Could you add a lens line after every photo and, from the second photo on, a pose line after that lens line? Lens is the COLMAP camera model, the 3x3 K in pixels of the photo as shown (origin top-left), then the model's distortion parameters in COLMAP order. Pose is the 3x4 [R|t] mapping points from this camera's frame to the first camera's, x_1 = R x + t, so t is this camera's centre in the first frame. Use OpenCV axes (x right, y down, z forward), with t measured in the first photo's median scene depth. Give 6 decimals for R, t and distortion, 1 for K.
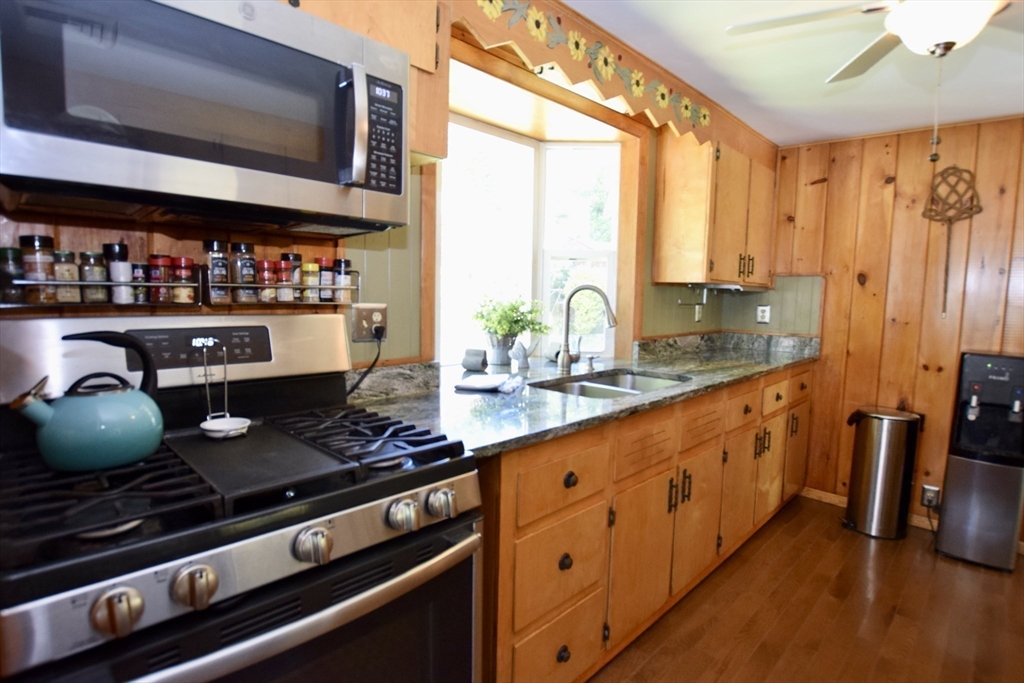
lens RADIAL K [[509.5, 0, 512.0], [0, 509.5, 341.5], [0, 0, 1]] dist [-0.030866, 0.000677]
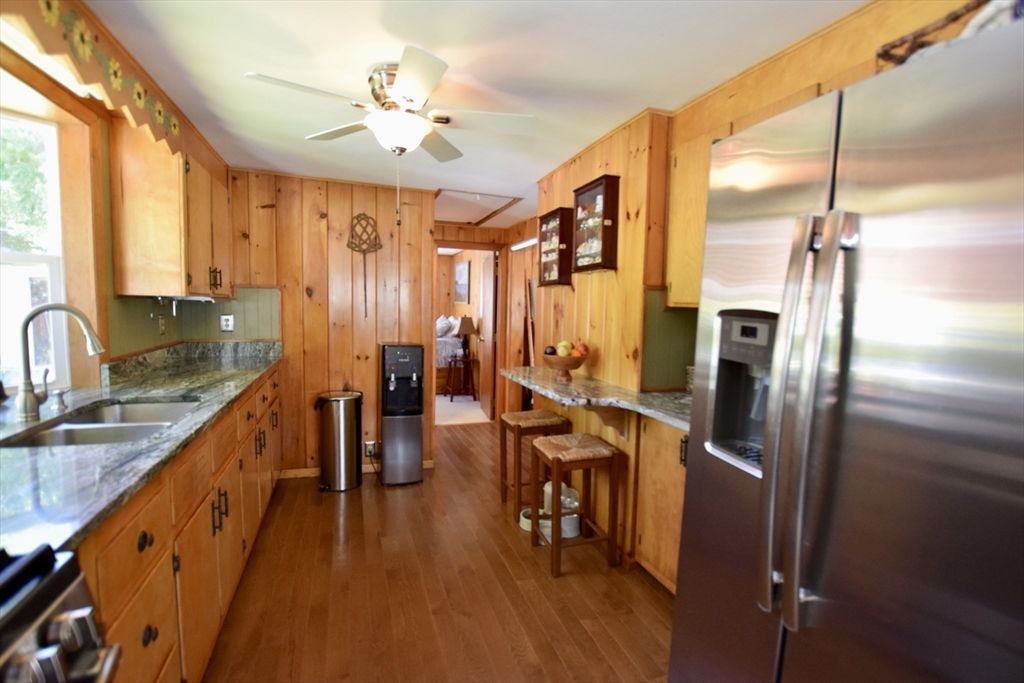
lens RADIAL K [[469.2, 0, 512.0], [0, 469.2, 341.5], [0, 0, 1]] dist [-0.029897, 0.000810]
pose [[0.453073, -0.077849, 0.888068, -0.123267], [0.069961, 0.996212, 0.051637, -0.029292], [-0.888724, 0.038735, 0.456803, 0.031944]]
